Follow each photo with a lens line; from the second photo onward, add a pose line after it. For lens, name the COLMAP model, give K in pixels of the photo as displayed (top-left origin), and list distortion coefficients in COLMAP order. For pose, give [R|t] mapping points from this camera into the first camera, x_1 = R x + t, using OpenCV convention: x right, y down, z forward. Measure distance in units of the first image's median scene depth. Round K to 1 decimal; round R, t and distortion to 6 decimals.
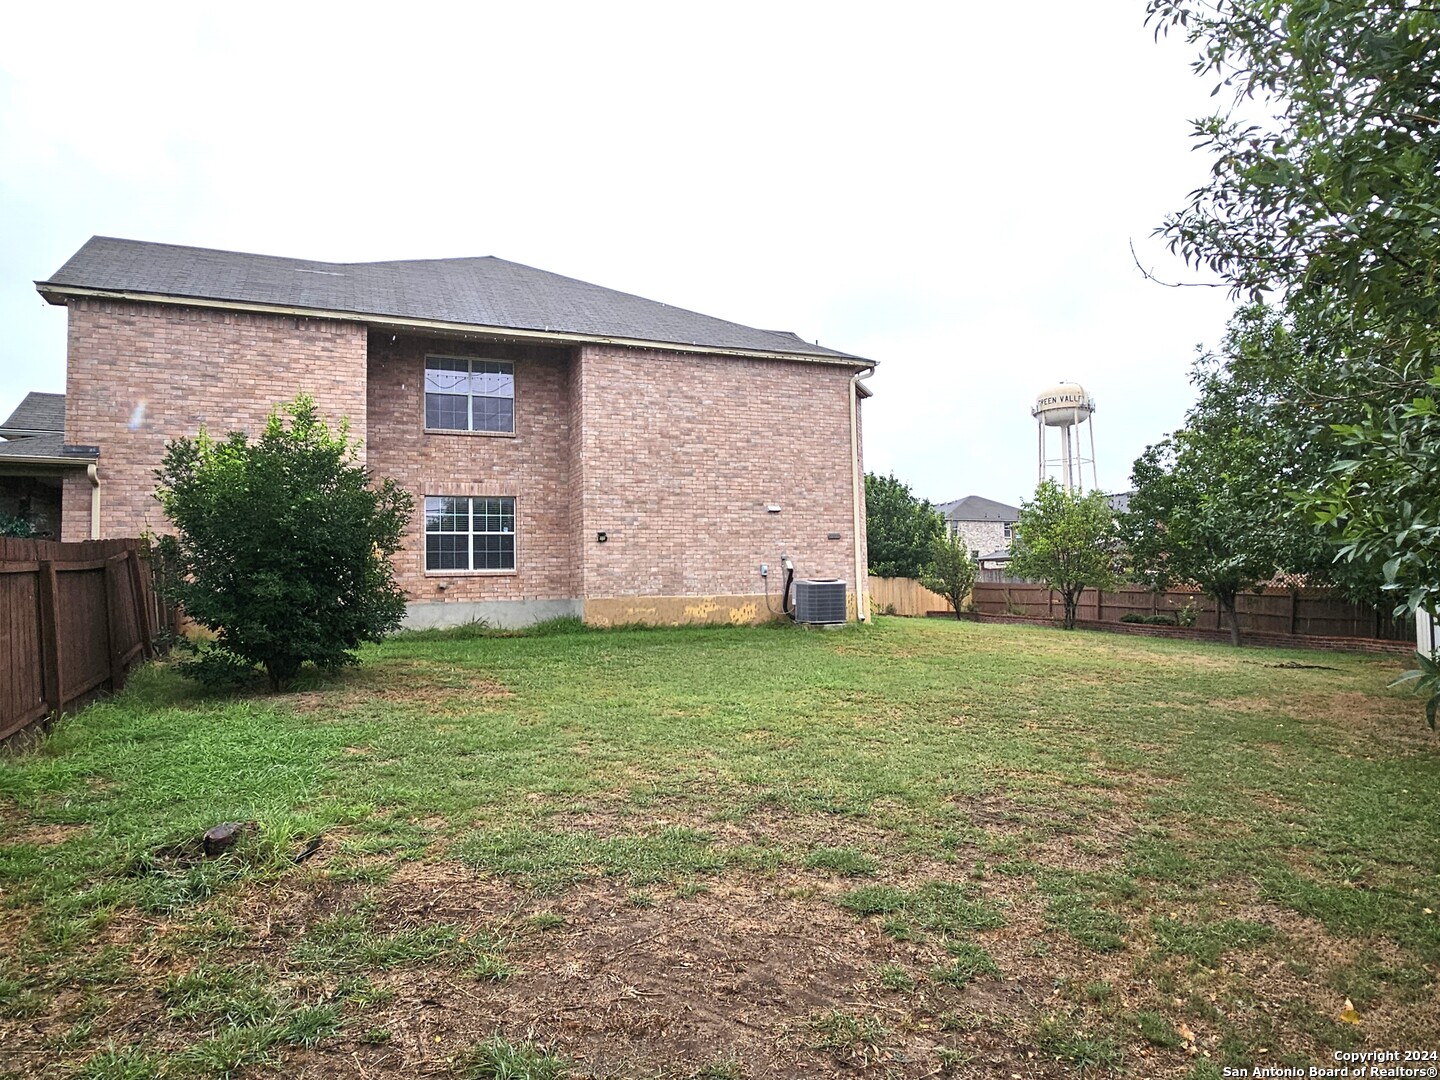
lens RADIAL K [[882.2, 0, 715.3], [0, 882.2, 536.0], [0, 0, 1]] dist [-0.001921, -0.001439]
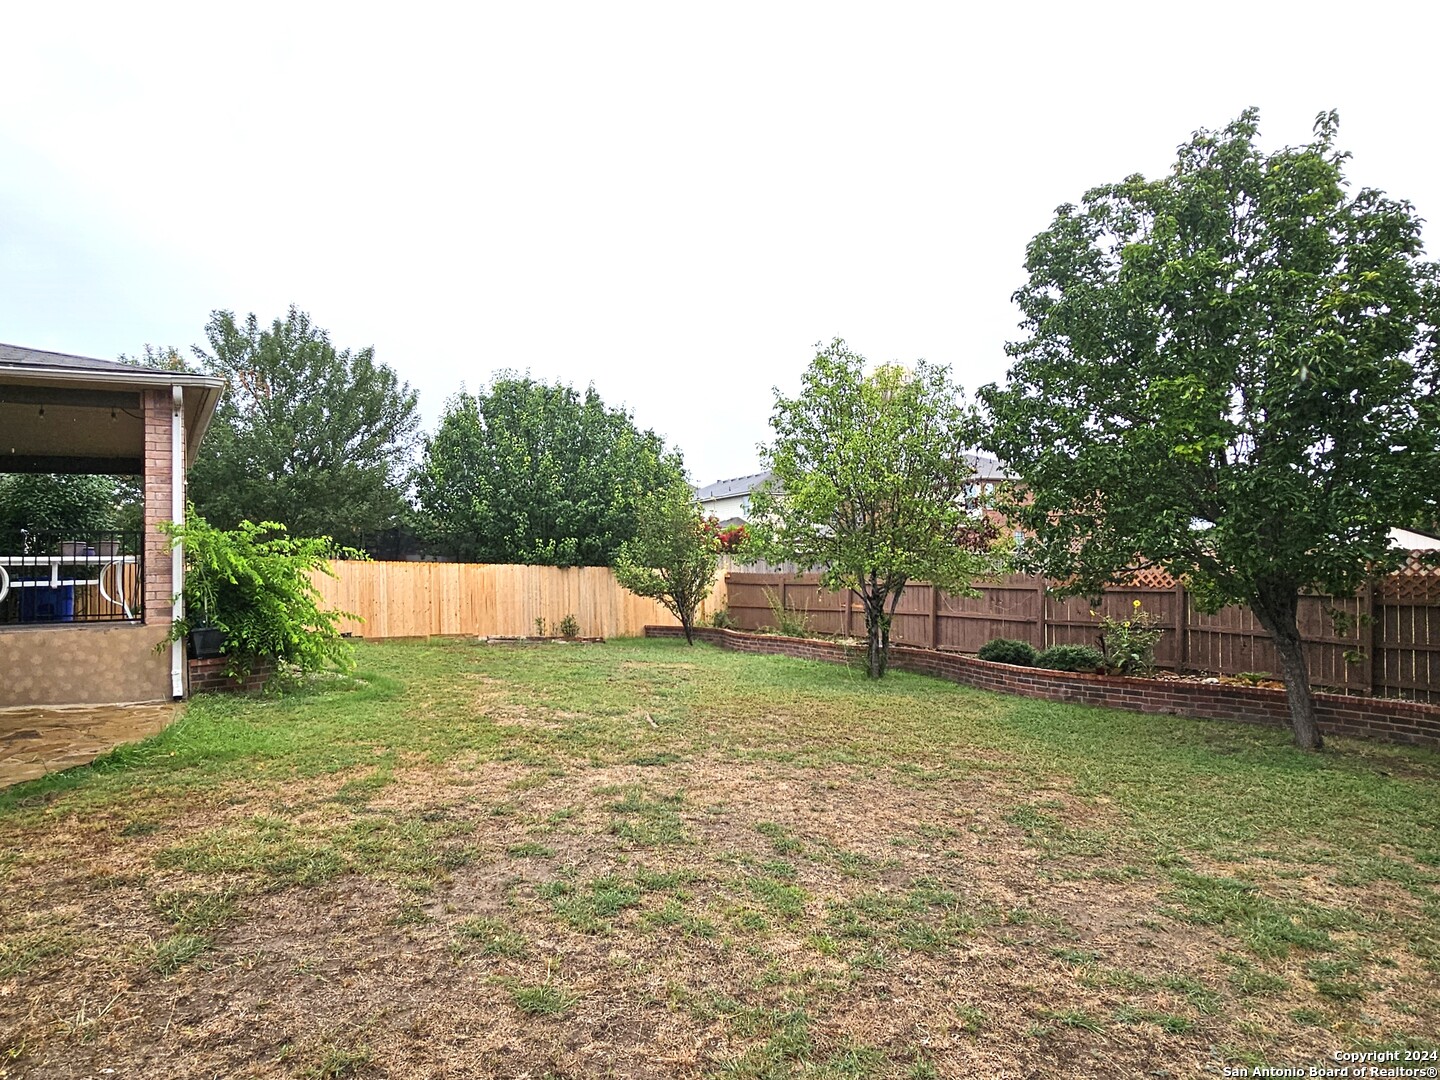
lens RADIAL K [[882.2, 0, 715.3], [0, 882.2, 536.0], [0, 0, 1]] dist [-0.001921, -0.001439]
pose [[0.984575, -0.015441, 0.174279, 0.222939], [0.012818, 0.999787, 0.016165, 0.023111], [-0.174492, -0.013681, 0.984564, 0.523092]]
